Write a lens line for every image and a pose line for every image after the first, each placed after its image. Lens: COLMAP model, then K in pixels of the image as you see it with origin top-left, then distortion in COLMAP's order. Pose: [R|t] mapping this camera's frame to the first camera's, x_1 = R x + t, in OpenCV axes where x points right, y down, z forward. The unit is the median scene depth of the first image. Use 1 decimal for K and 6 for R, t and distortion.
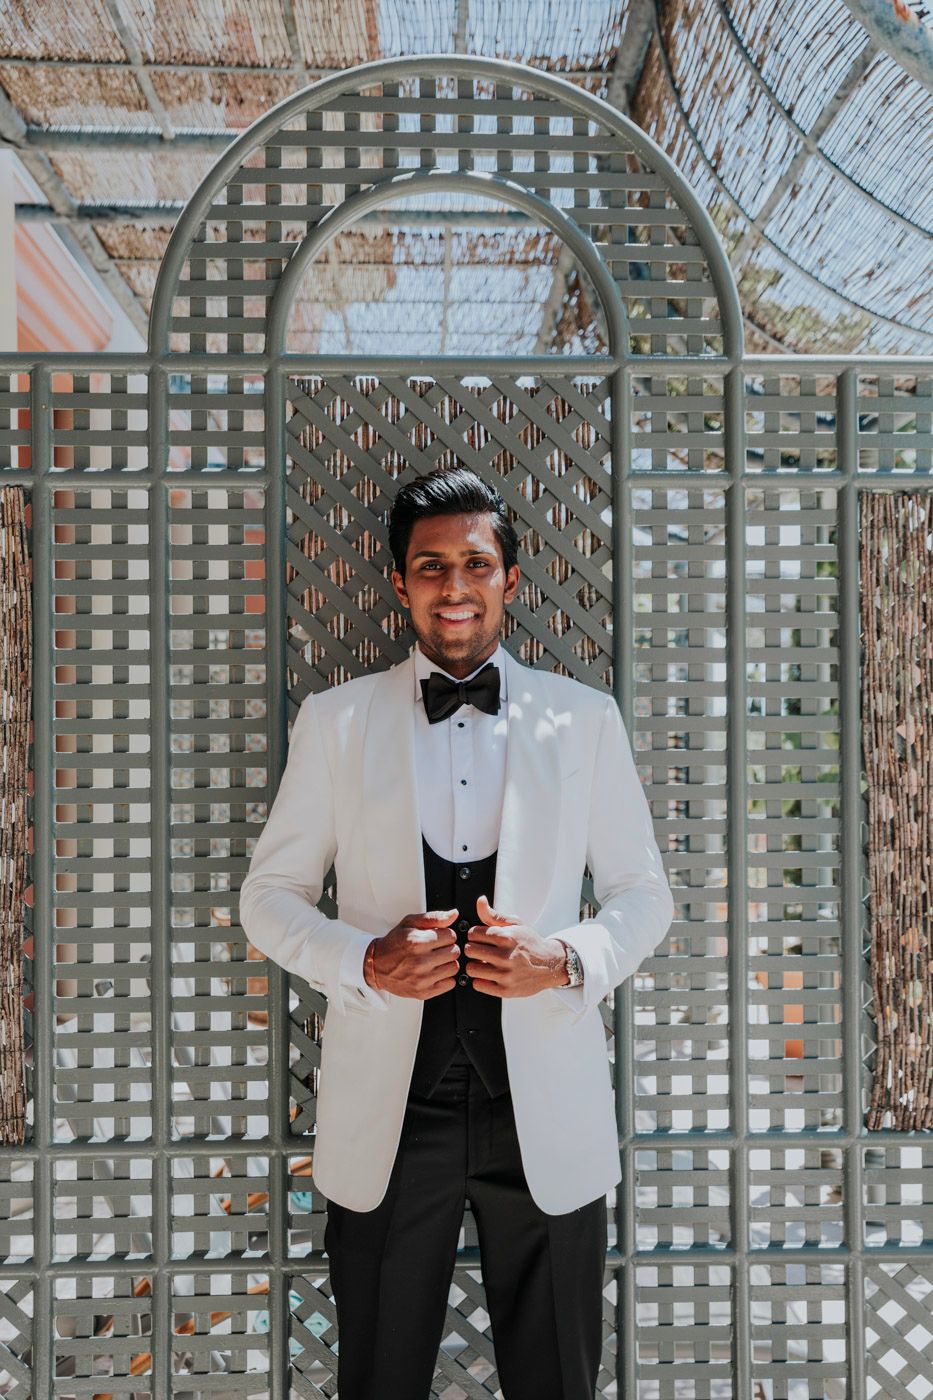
lens RADIAL K [[1647.9, 0, 544.8], [0, 1647.9, 721.6], [0, 0, 1]] dist [0.006331, -0.060792]
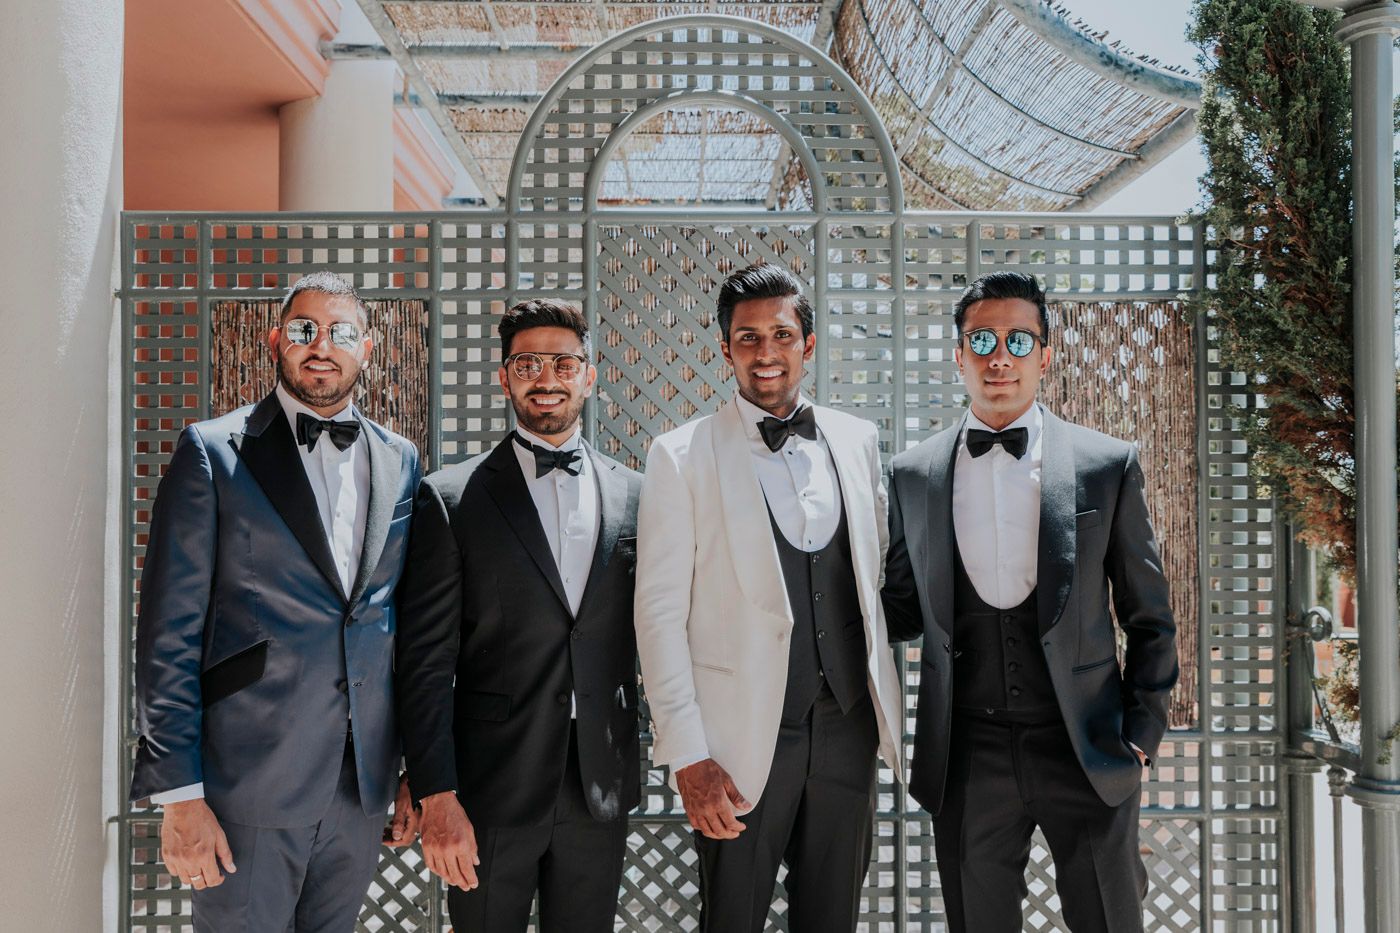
lens RADIAL K [[1320.2, 0, 758.3], [0, 1320.2, 468.9], [0, 0, 1]] dist [-0.094170, -0.002122]
pose [[0.999875, 0.001230, -0.015787, 0.007521], [-0.001382, 0.999953, -0.009619, 0.019536], [0.015774, 0.009639, 0.999829, -0.164389]]
